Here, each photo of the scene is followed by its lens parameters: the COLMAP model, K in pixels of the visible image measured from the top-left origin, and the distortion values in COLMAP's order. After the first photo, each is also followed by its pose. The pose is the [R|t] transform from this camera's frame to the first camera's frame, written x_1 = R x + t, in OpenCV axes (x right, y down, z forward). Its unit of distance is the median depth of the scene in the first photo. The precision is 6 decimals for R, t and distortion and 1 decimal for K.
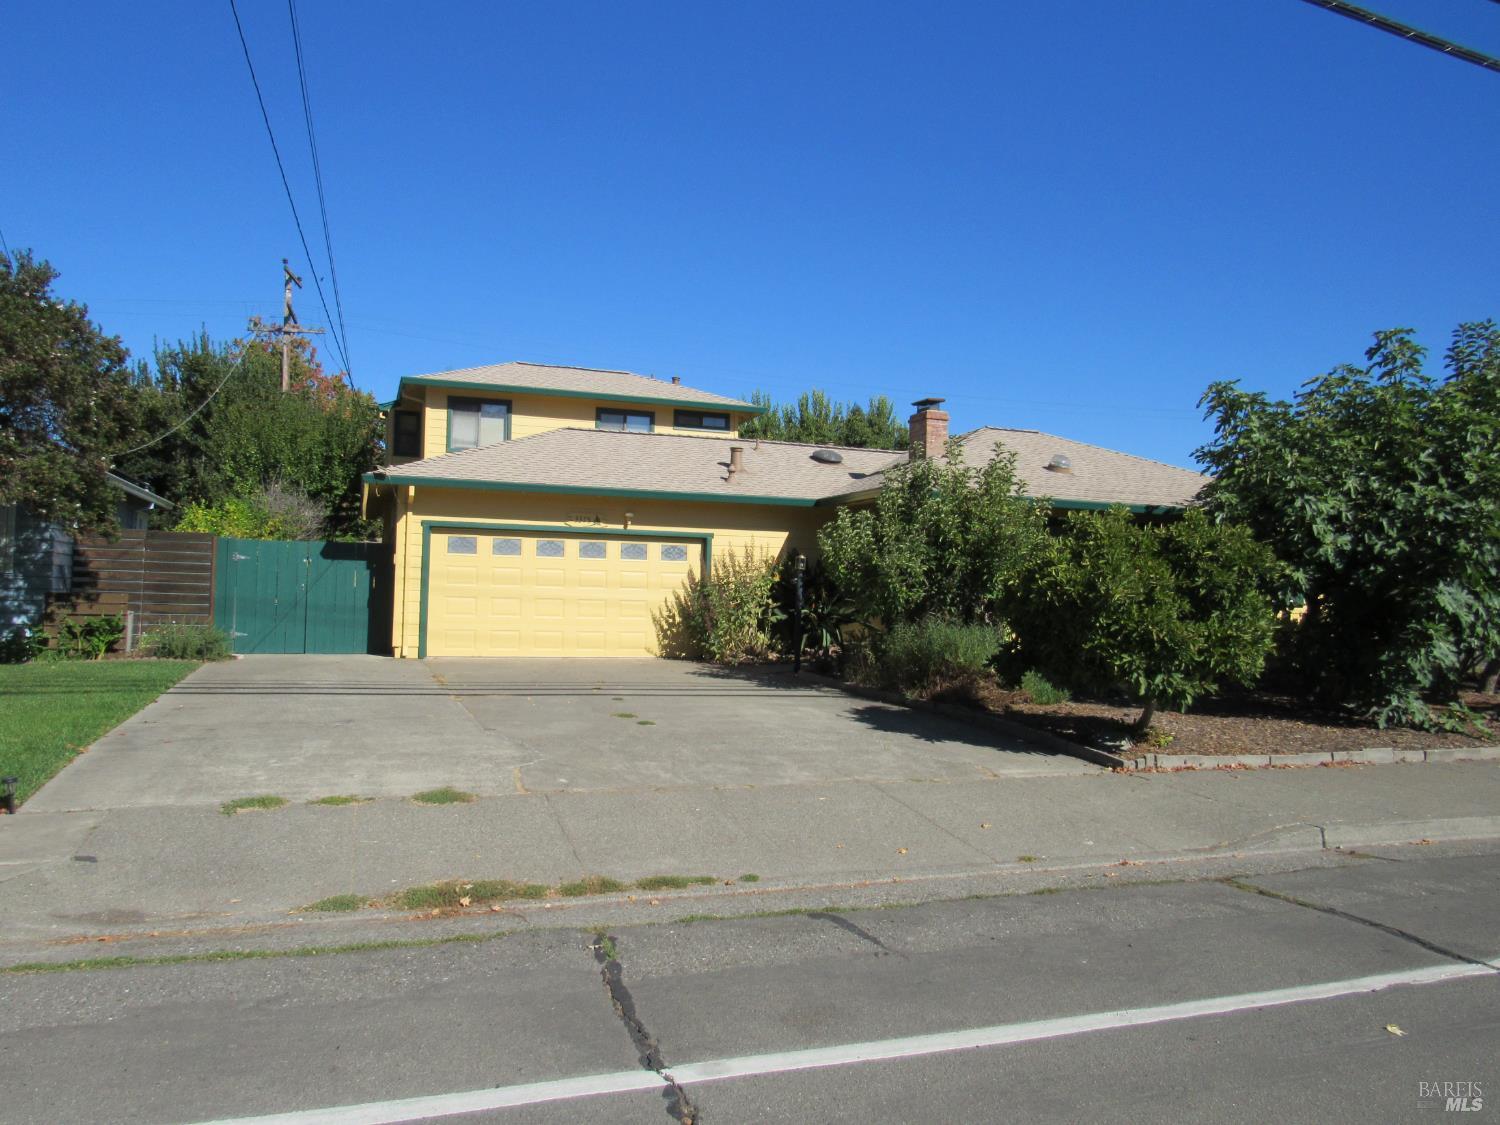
lens RADIAL K [[1068.4, 0, 750.0], [0, 1068.4, 562.5], [0, 0, 1]] dist [-0.008420, -0.003144]
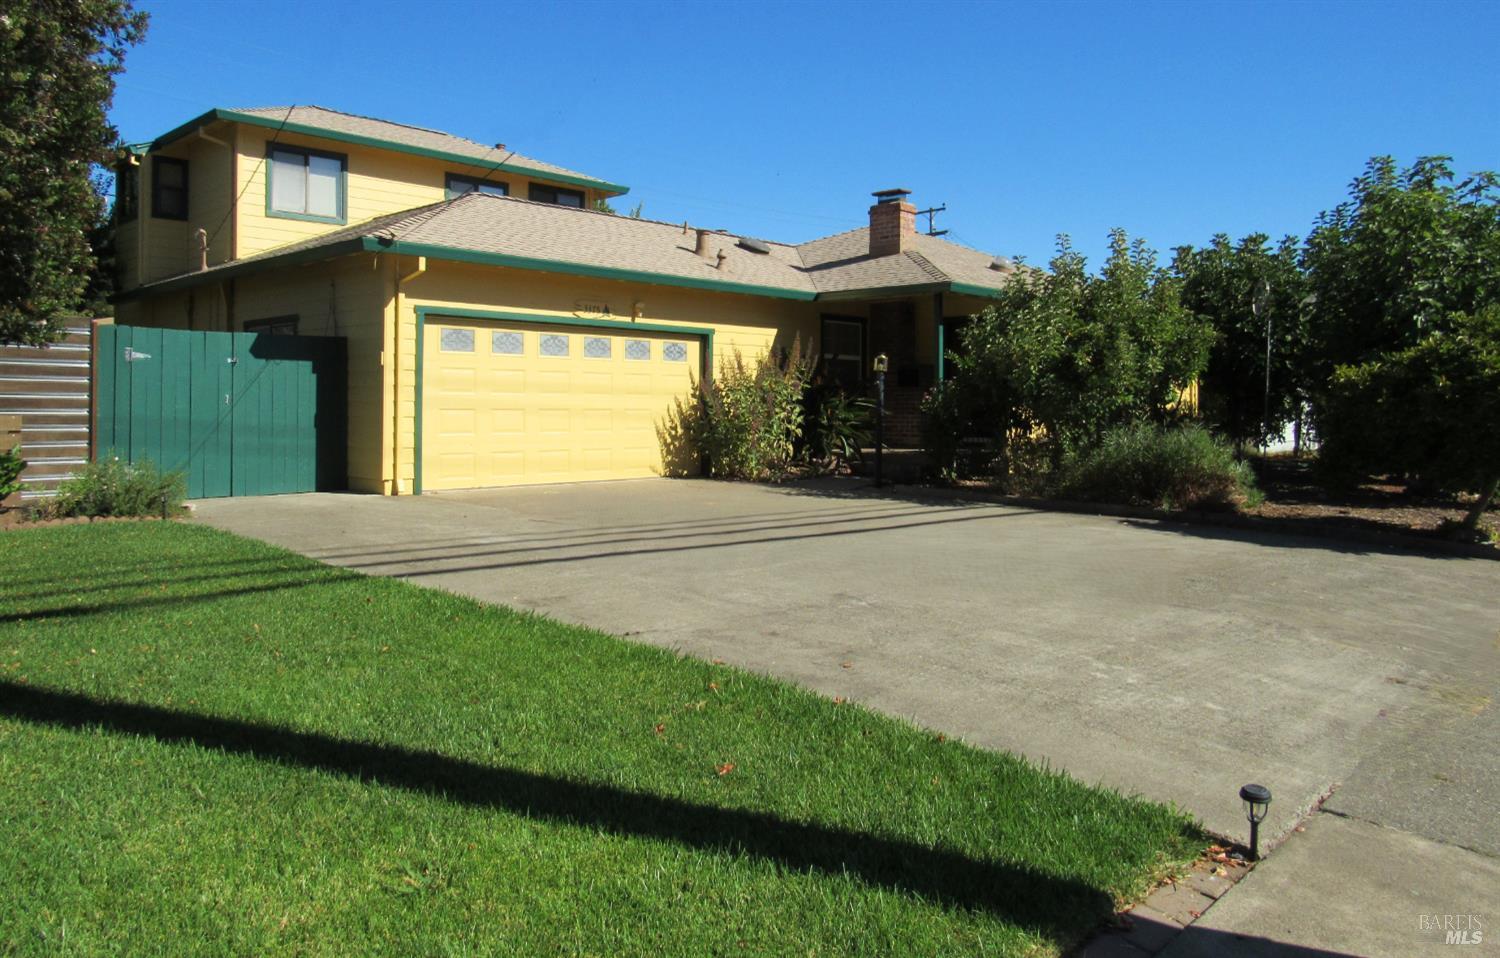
lens RADIAL K [[1059.4, 0, 750.3], [0, 1059.4, 401.2], [0, 0, 1]] dist [-0.027092, 0.000402]
pose [[0.894575, -0.015804, 0.446639, -0.393806], [0.000154, 0.999385, 0.035056, 0.000528], [-0.446918, -0.031291, 0.894027, 0.232666]]
